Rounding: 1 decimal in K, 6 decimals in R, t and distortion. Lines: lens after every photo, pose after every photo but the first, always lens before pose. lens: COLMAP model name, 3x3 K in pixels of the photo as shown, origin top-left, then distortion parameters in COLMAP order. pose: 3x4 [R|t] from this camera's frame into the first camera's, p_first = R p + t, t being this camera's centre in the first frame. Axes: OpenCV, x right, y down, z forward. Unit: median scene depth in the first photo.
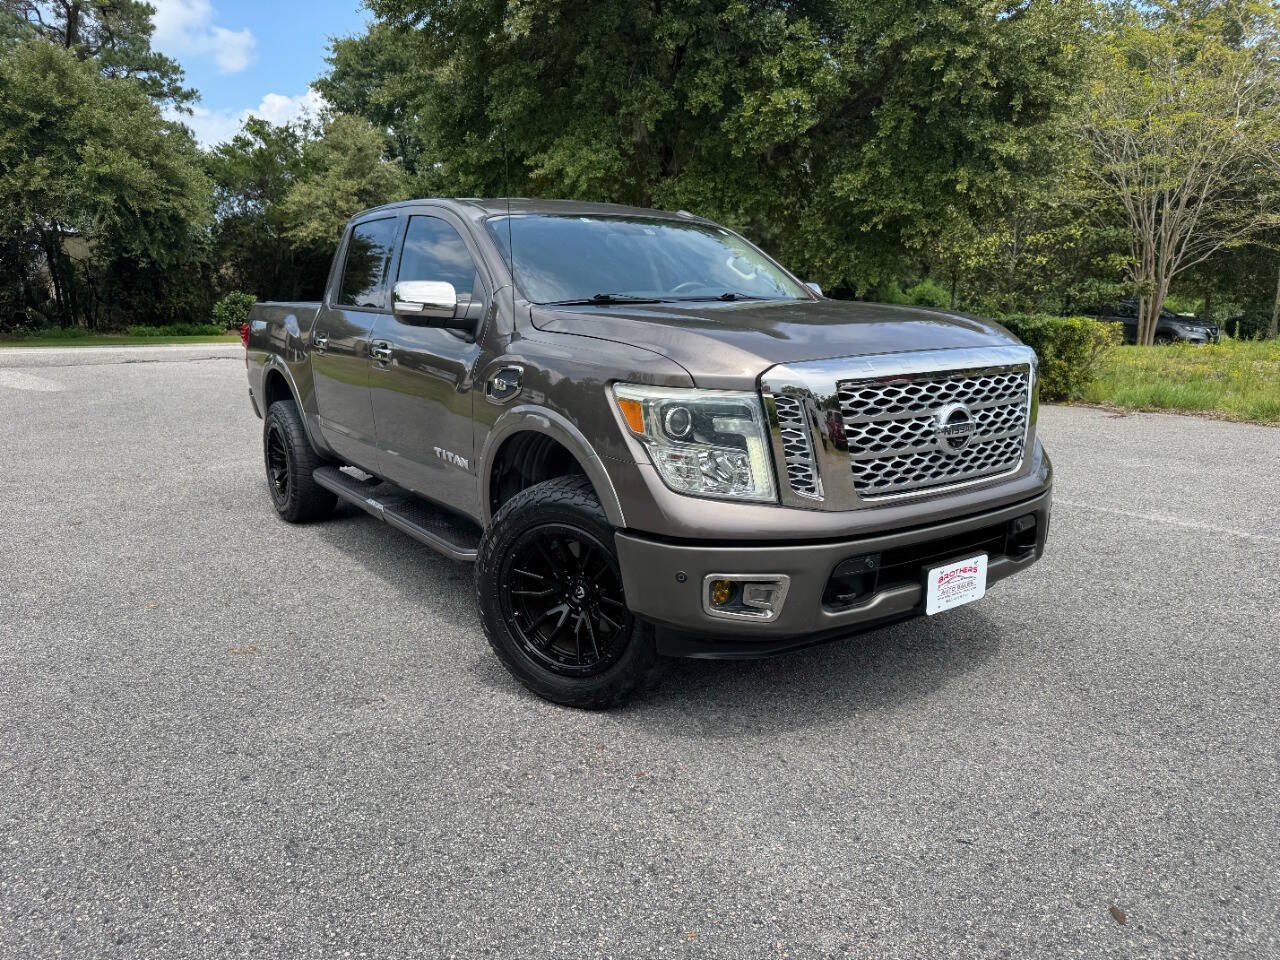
lens RADIAL K [[904.6, 0, 635.5], [0, 904.6, 481.1], [0, 0, 1]] dist [0.031370, -0.040092]
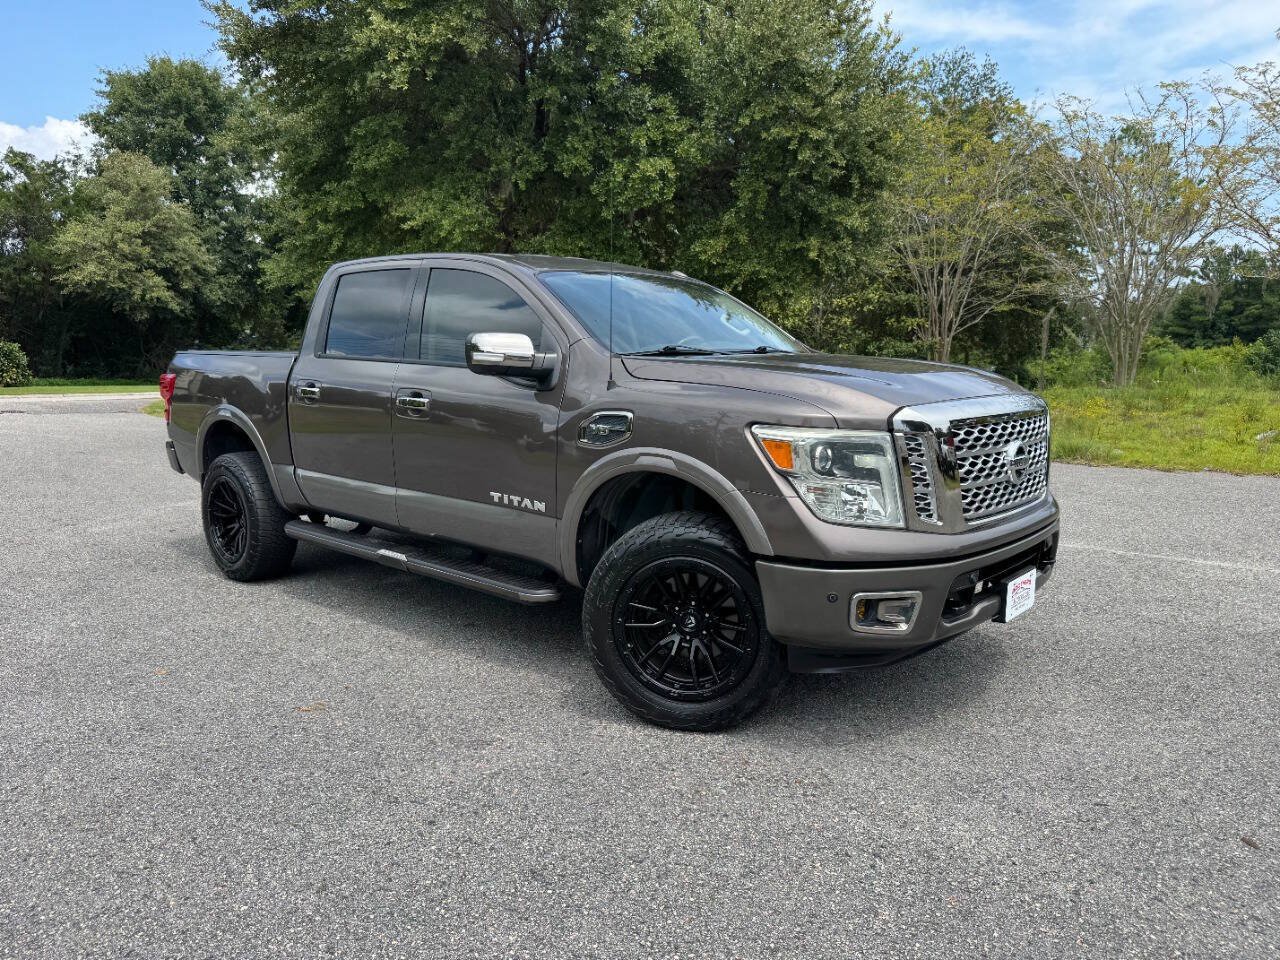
lens RADIAL K [[904.6, 0, 633.6], [0, 904.6, 485.3], [0, 0, 1]] dist [0.031370, -0.040092]
pose [[0.974377, -0.023608, 0.223680, -0.103374], [0.035330, 0.998196, -0.048548, 0.003229], [-0.222131, 0.055206, 0.973453, -0.009820]]
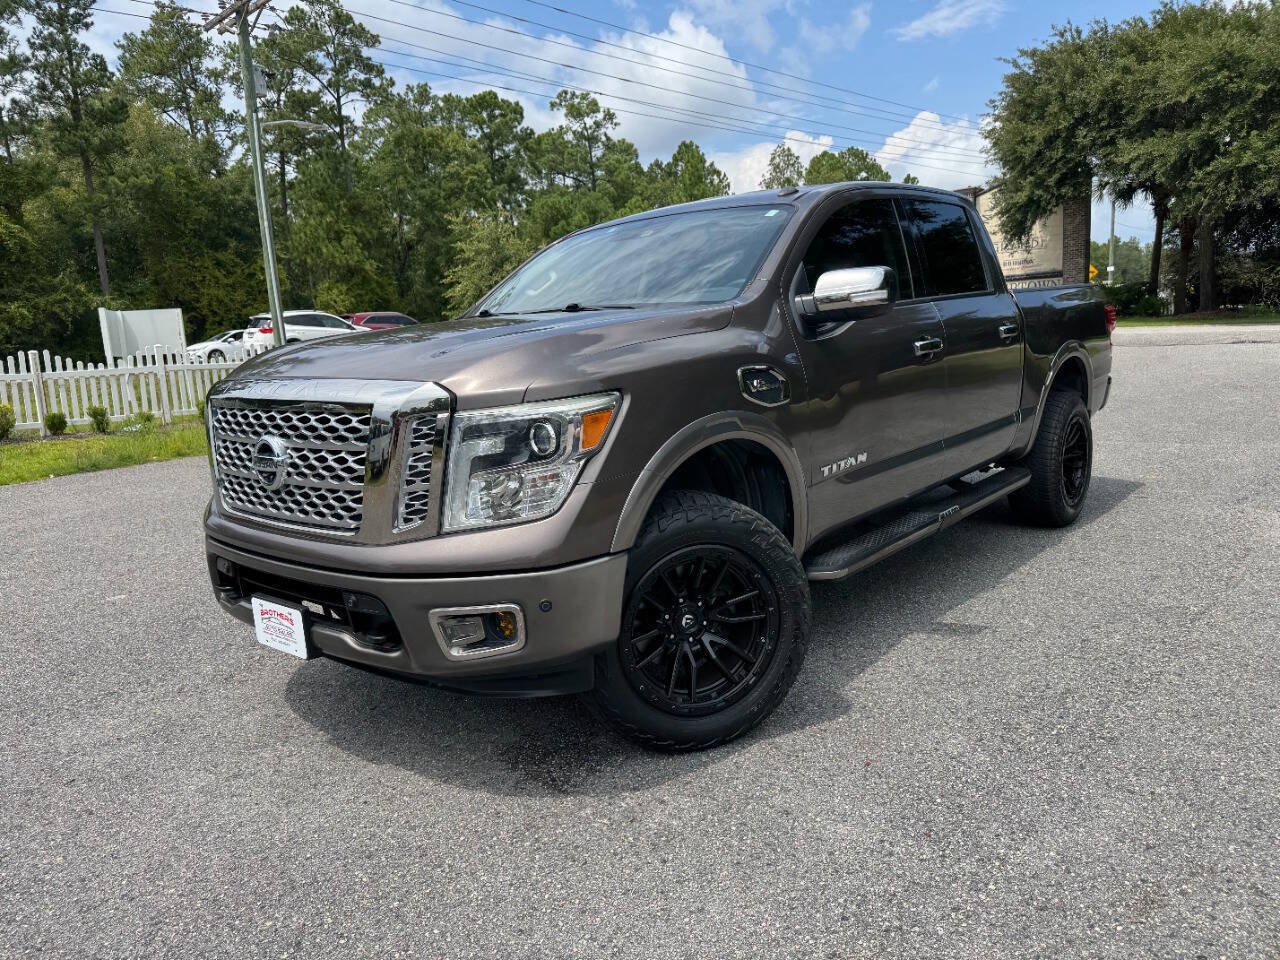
lens RADIAL K [[904.6, 0, 637.4], [0, 904.6, 480.0], [0, 0, 1]] dist [0.031370, -0.040092]
pose [[0.256847, 0.154996, -0.953942, 0.350126], [-0.127728, 0.983842, 0.125464, -0.053567], [0.957975, 0.089620, 0.272494, 0.286643]]
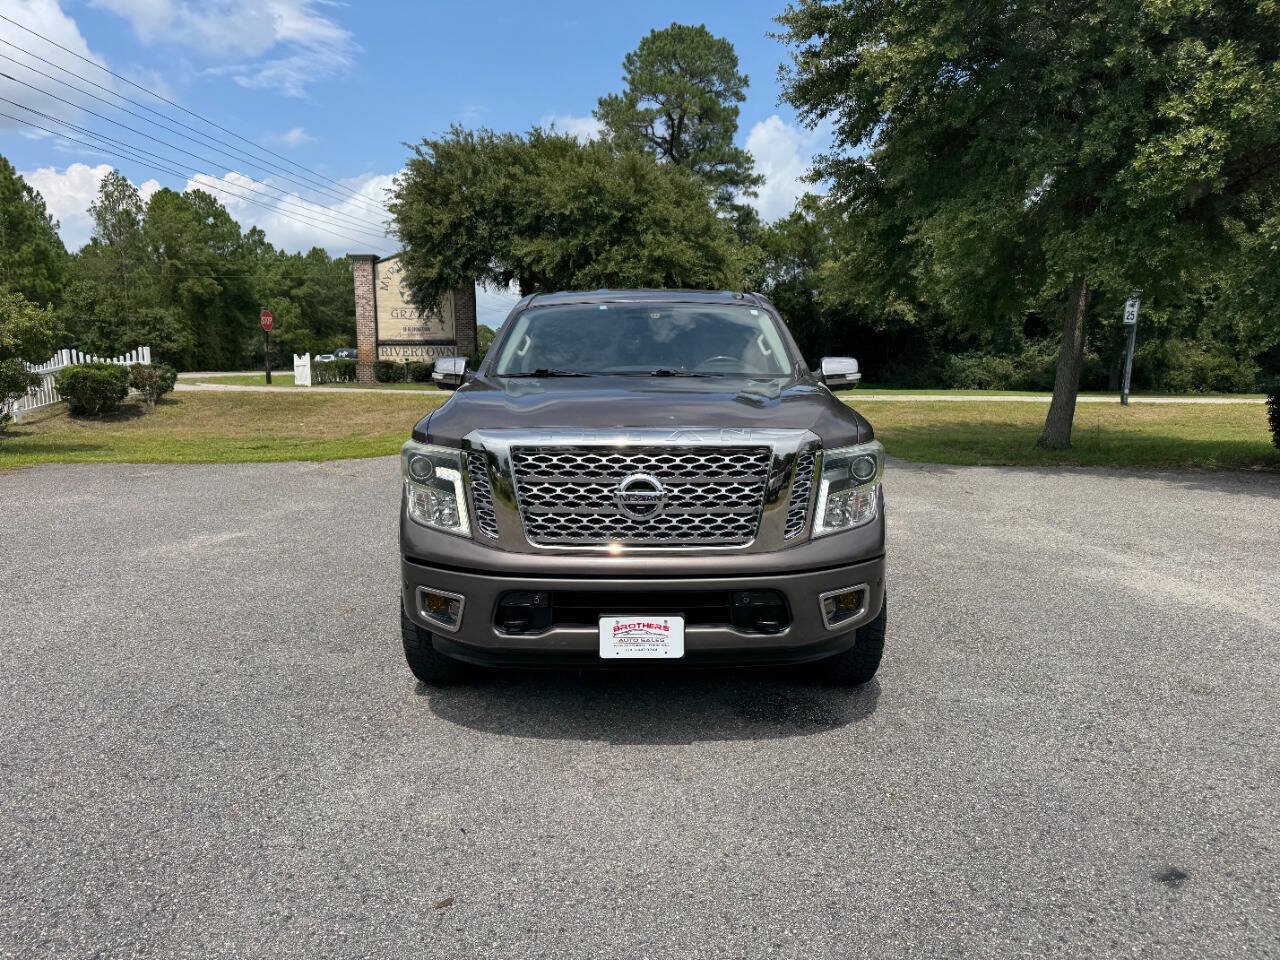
lens RADIAL K [[904.6, 0, 635.8], [0, 904.6, 476.1], [0, 0, 1]] dist [0.031370, -0.040092]
pose [[0.815815, 0.081658, -0.572518, 0.254576], [-0.118478, 0.992583, -0.027255, -0.013387], [0.566046, 0.090066, 0.819439, 0.019540]]
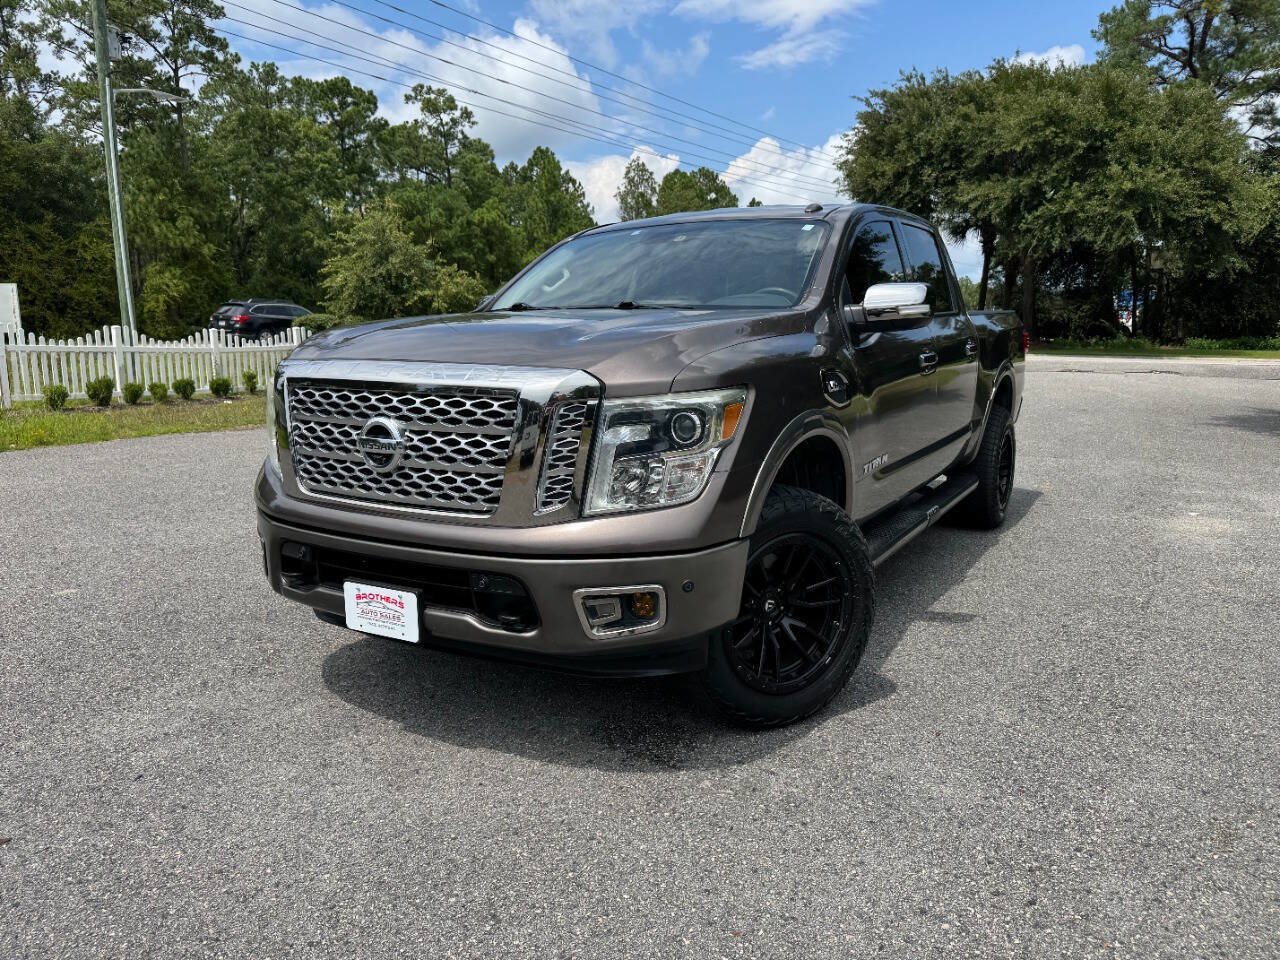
lens RADIAL K [[904.6, 0, 640.1], [0, 904.6, 479.6], [0, 0, 1]] dist [0.031370, -0.040092]
pose [[0.416948, 0.154761, -0.895658, 0.337146], [-0.168164, 0.981521, 0.091313, -0.039323], [0.893239, 0.112544, 0.435269, 0.215664]]
